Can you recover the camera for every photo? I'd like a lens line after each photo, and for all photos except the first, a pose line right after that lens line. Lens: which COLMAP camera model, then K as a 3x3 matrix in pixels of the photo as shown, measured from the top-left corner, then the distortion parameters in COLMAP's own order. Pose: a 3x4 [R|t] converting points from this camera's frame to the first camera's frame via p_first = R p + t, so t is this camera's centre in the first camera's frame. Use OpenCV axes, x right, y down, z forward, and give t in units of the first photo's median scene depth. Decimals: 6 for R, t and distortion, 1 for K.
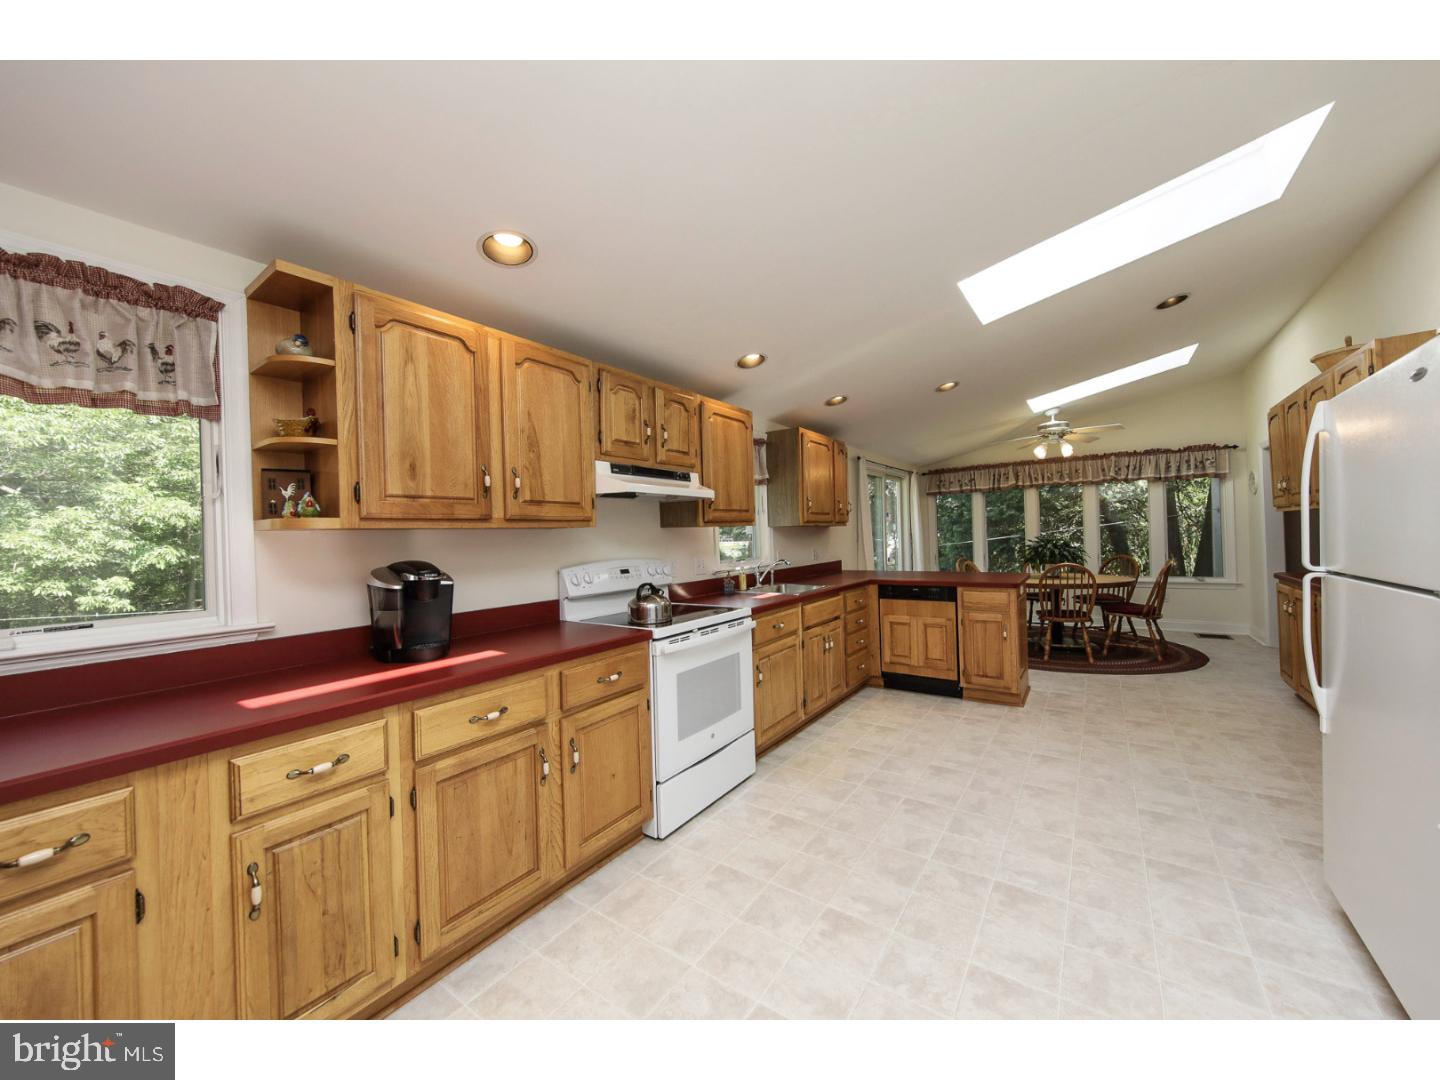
lens RADIAL K [[509.3, 0, 720.0], [0, 509.3, 540.0], [0, 0, 1]] dist [0.000726, 0.000098]
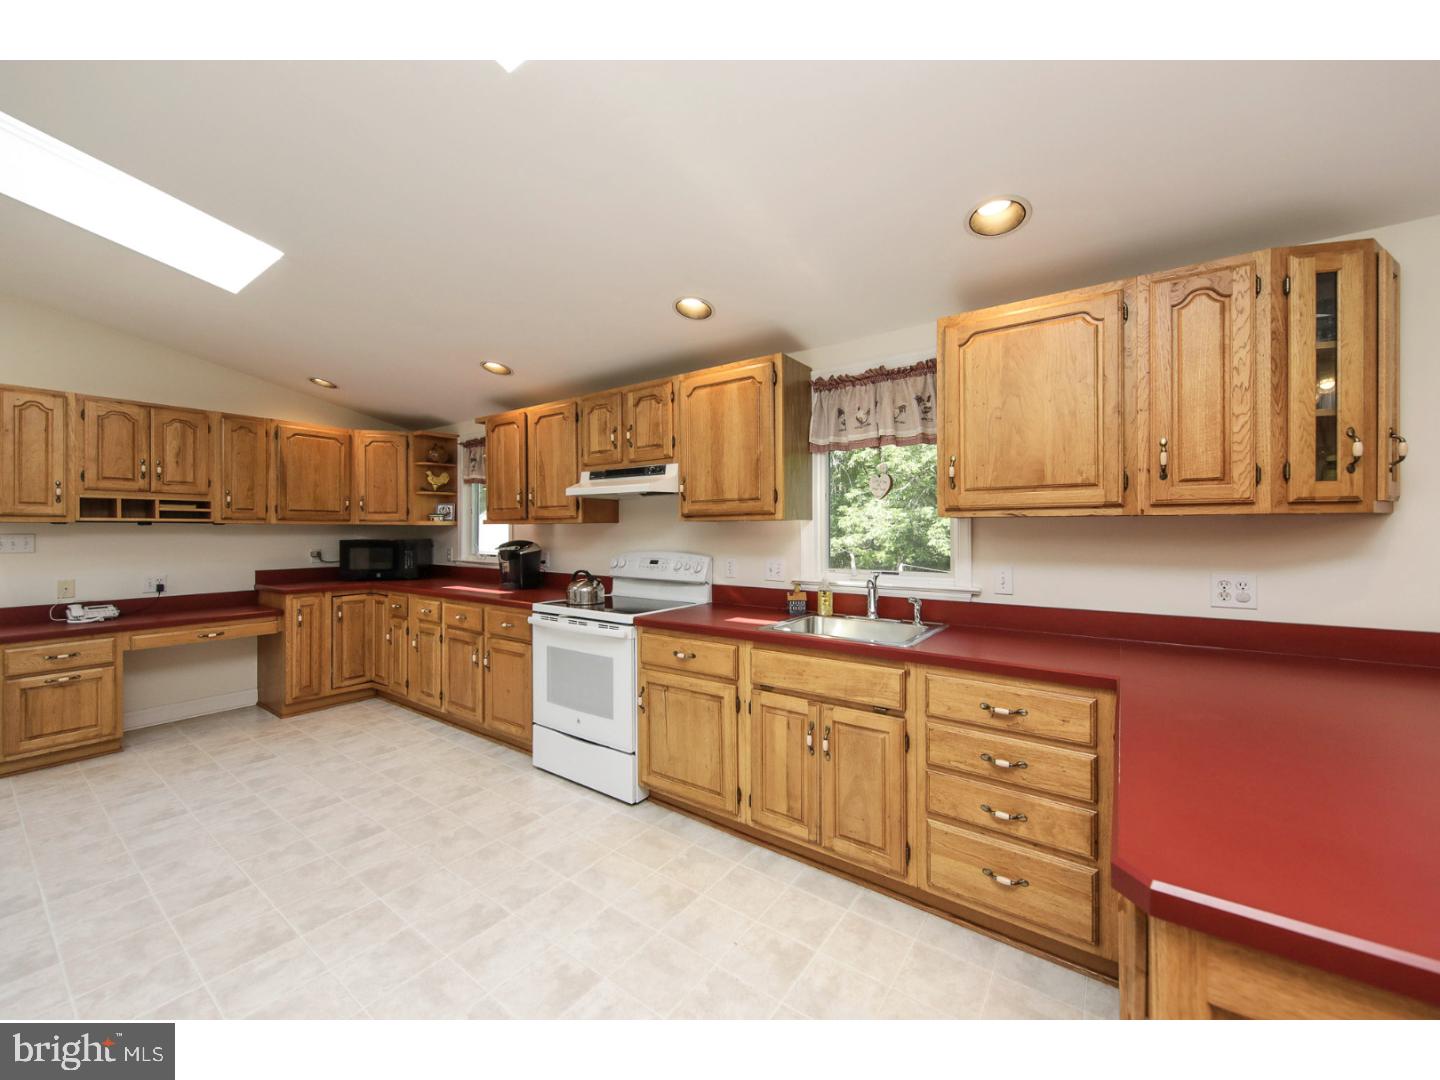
lens RADIAL K [[525.3, 0, 721.8], [0, 525.3, 526.4], [0, 0, 1]] dist [0.000387, 0.000025]
pose [[0.046239, 0.028078, -0.998536, 0.986112], [-0.005124, 0.999598, 0.027870, -0.048830], [0.998917, 0.003828, 0.046364, 1.136548]]
